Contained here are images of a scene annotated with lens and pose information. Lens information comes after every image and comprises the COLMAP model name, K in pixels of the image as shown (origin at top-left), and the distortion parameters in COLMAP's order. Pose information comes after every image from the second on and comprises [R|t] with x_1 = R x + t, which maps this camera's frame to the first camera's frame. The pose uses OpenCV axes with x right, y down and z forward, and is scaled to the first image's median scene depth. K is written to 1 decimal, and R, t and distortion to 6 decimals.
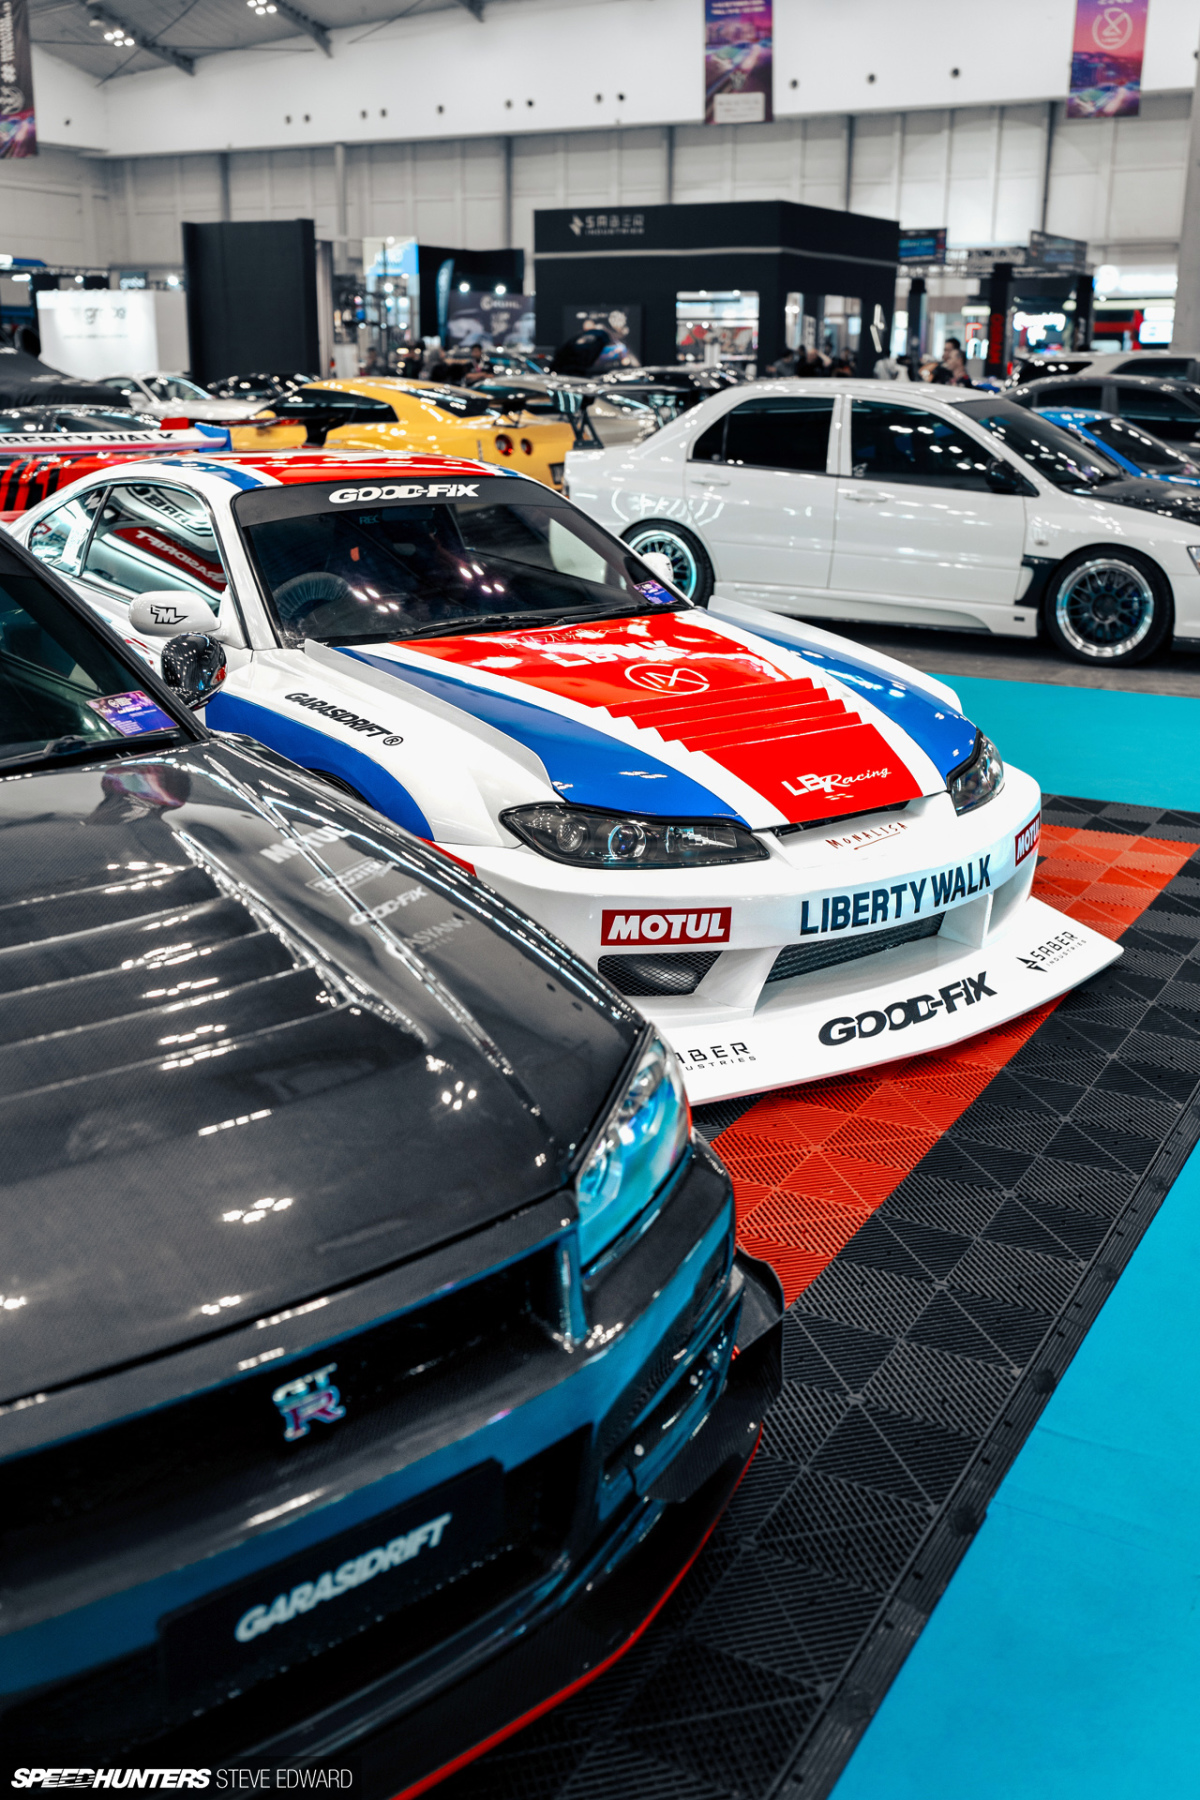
lens RADIAL K [[1769.8, 0, 602.9], [0, 1769.8, 900.1], [0, 0, 1]] dist [-0.006341, 0.000000]
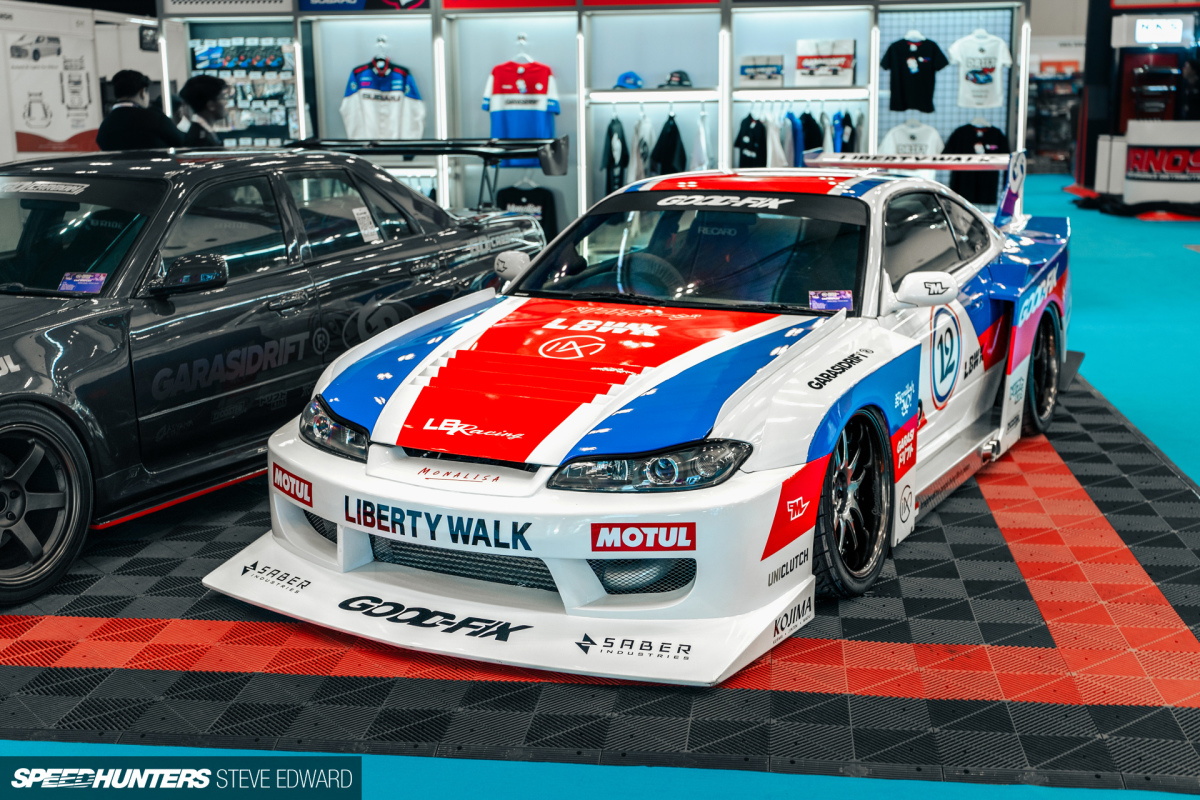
lens RADIAL K [[1494.3, 0, 603.0], [0, 1494.3, 401.2], [0, 0, 1]] dist [0.045420, 0.000000]
pose [[0.380586, 0.174571, -0.908119, 1.179074], [-0.260318, 0.962532, 0.075934, -0.200634], [0.887349, 0.207501, 0.411770, 0.668767]]
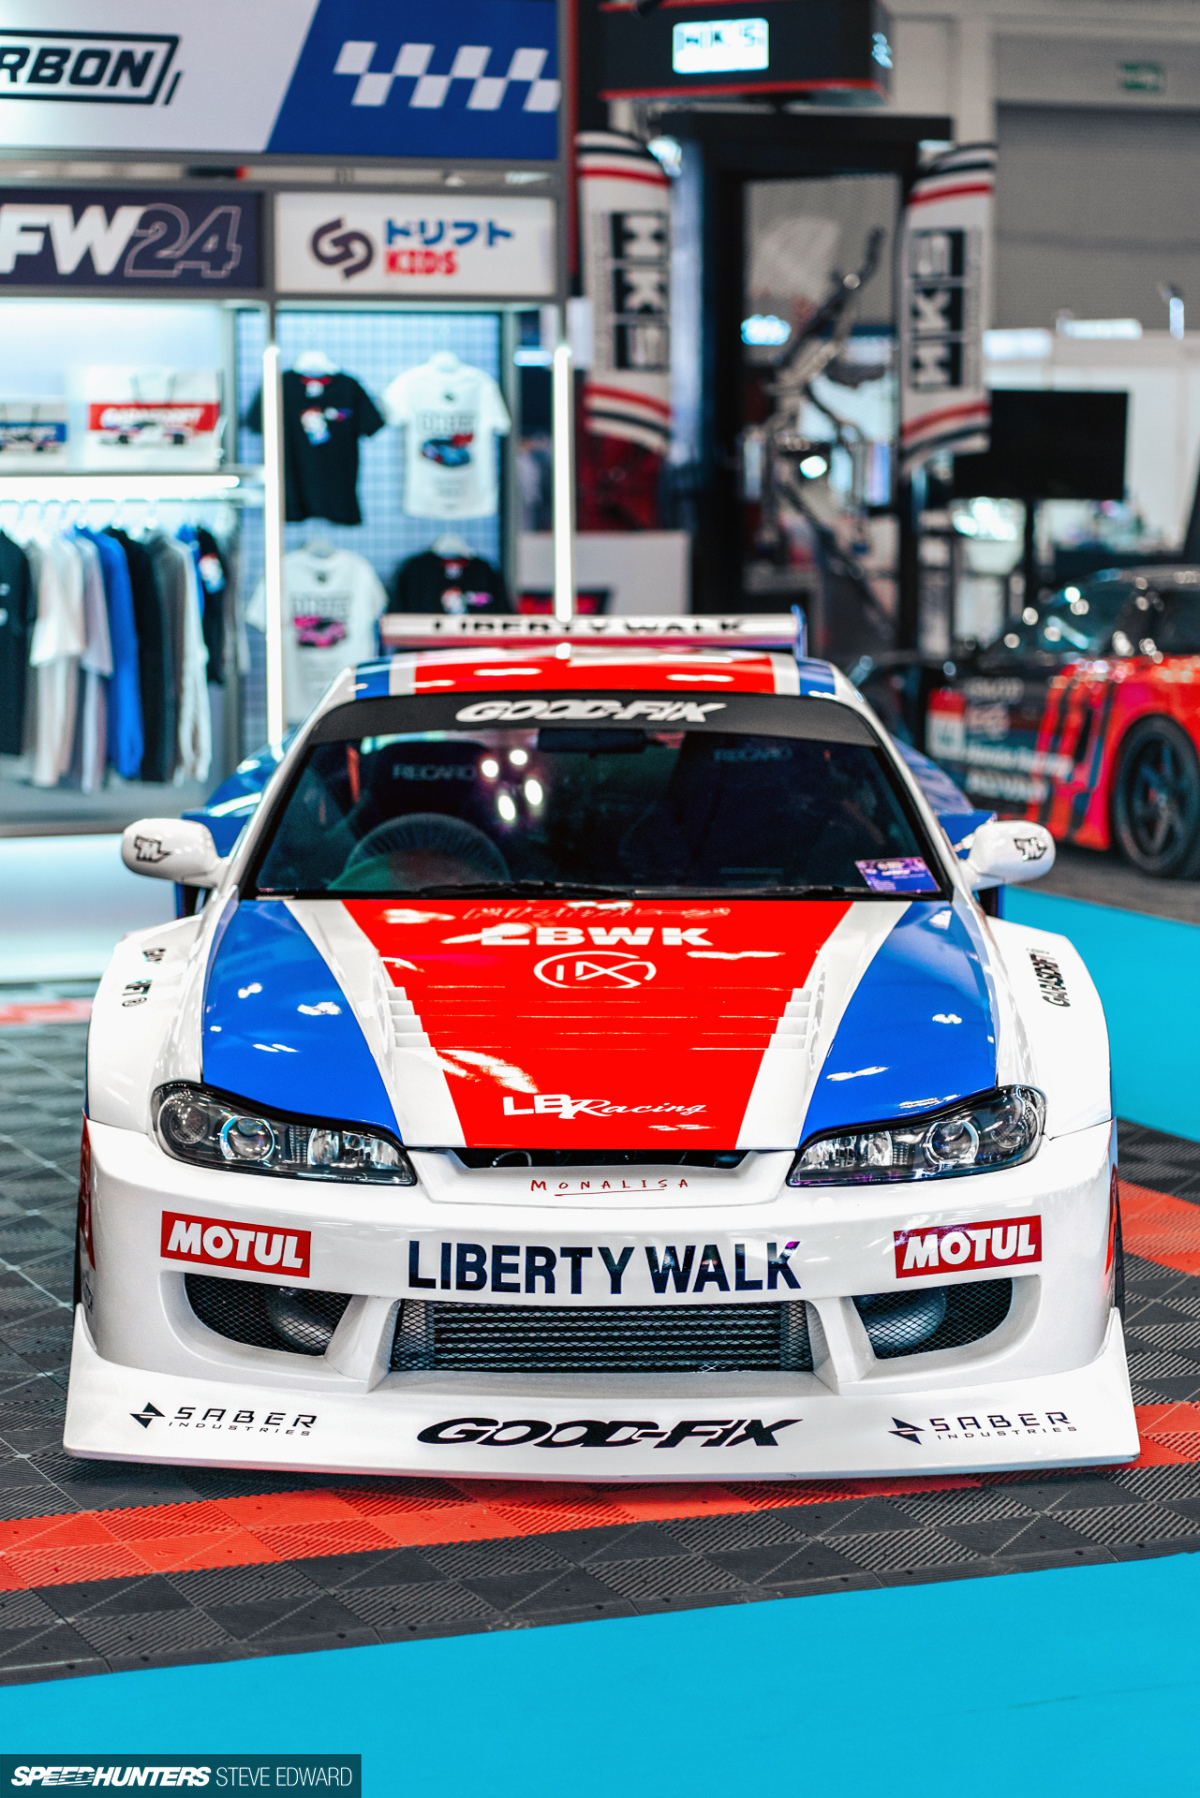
lens RADIAL K [[4289.5, 0, 598.6], [0, 4289.5, 898.2], [0, 0, 1]] dist [0.035437, 0.000000]
pose [[0.782962, 0.061014, -0.619070, 1.258560], [-0.177873, 0.975586, -0.128812, 0.077199], [0.596097, 0.210970, 0.774700, -0.384809]]
